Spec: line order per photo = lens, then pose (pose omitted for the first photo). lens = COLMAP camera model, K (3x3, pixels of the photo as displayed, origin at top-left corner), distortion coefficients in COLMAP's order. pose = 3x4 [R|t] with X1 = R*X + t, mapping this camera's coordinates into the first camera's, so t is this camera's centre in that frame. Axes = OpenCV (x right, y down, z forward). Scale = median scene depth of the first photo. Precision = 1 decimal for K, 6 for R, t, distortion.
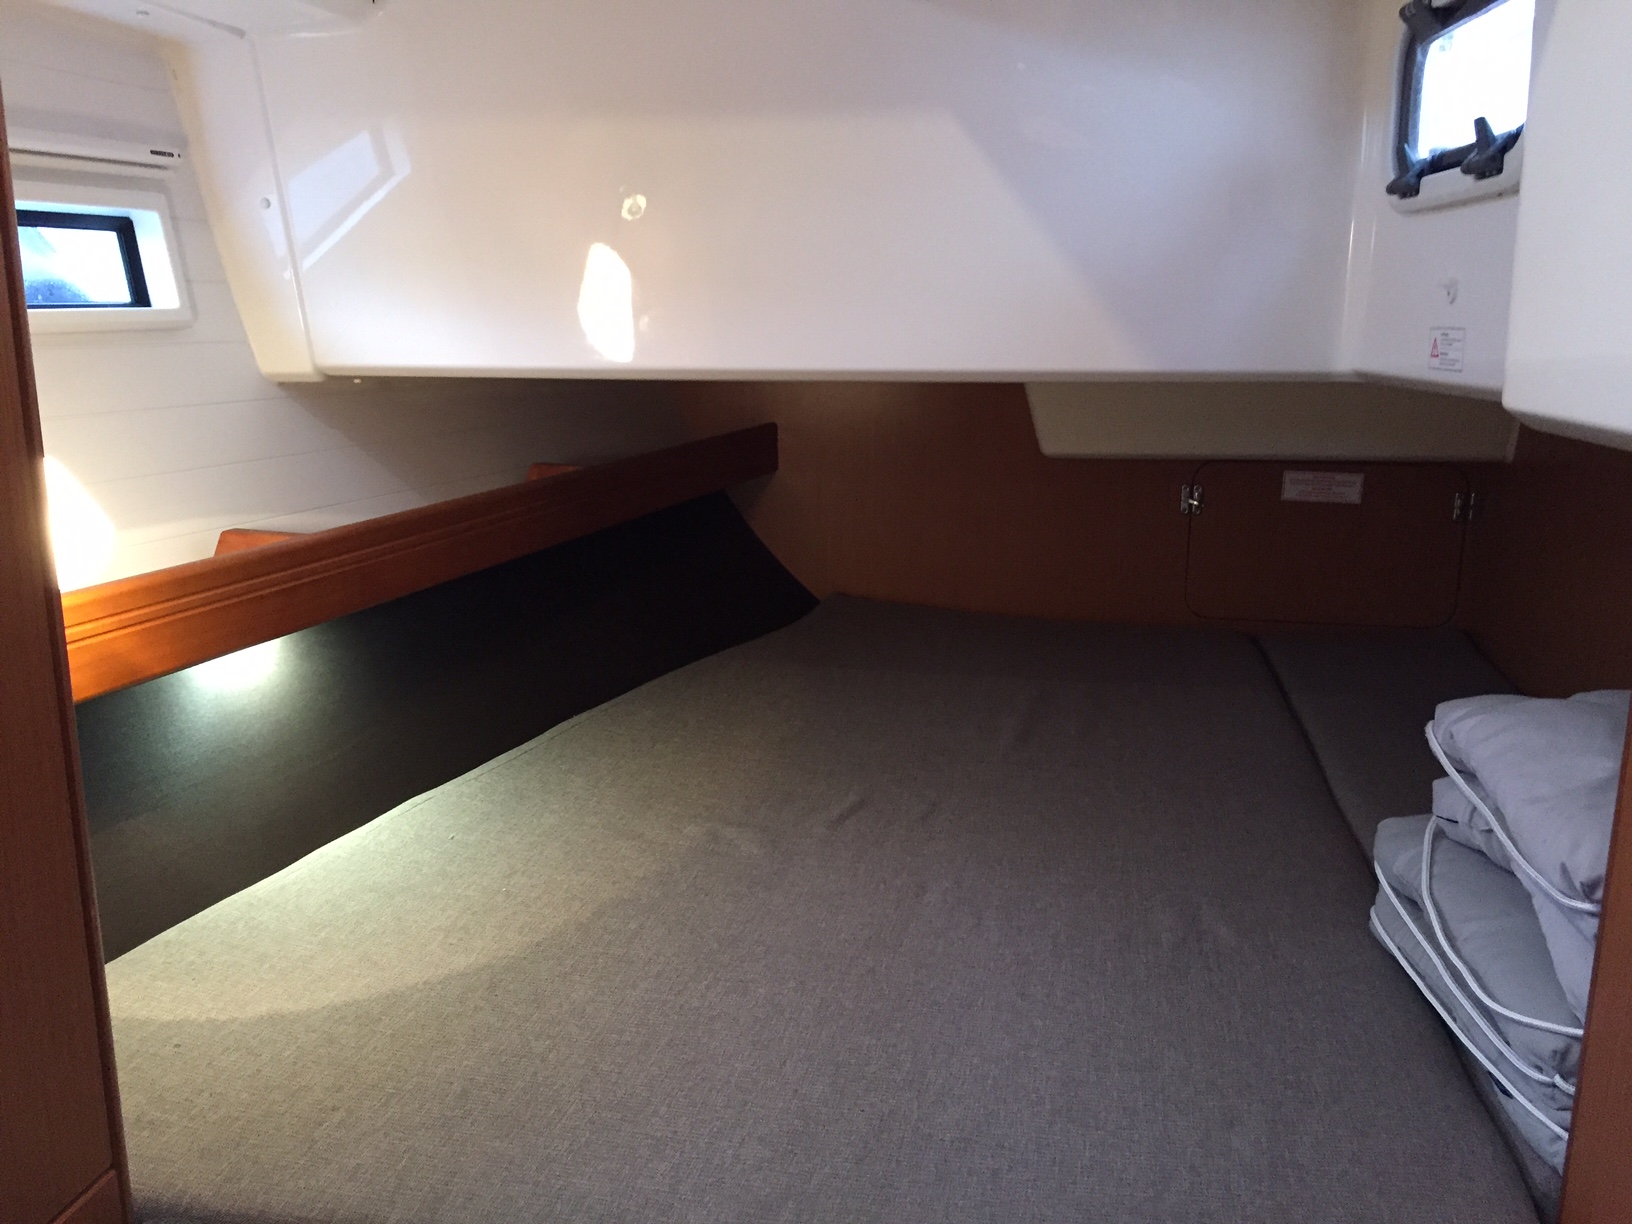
lens RADIAL K [[1381.0, 0, 815.2], [0, 1381.0, 613.2], [0, 0, 1]] dist [0.076559, -0.088263]
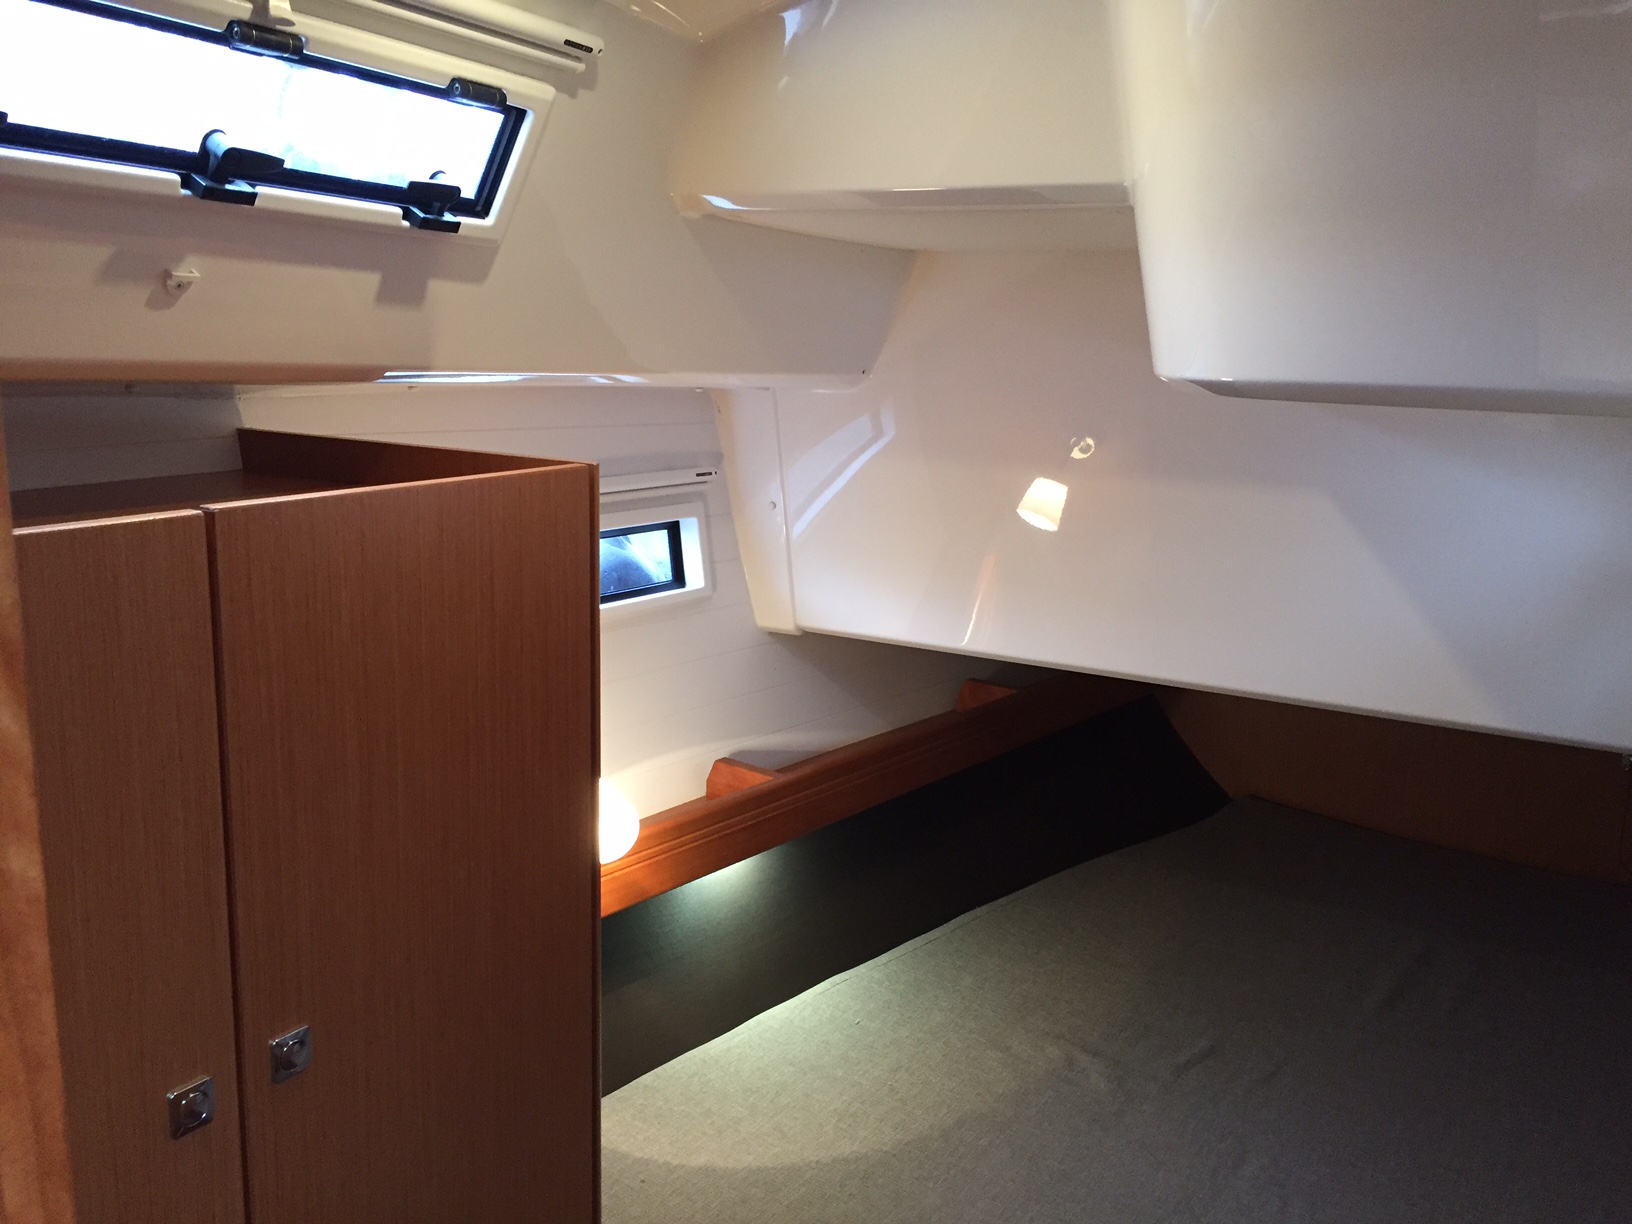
lens RADIAL K [[1381.0, 0, 821.0], [0, 1381.0, 622.9], [0, 0, 1]] dist [0.076559, -0.088263]
pose [[0.938087, 0.092206, -0.333903, 0.097387], [-0.098602, 0.995124, -0.002217, -0.204123], [0.332070, 0.035003, 0.942605, -0.211884]]
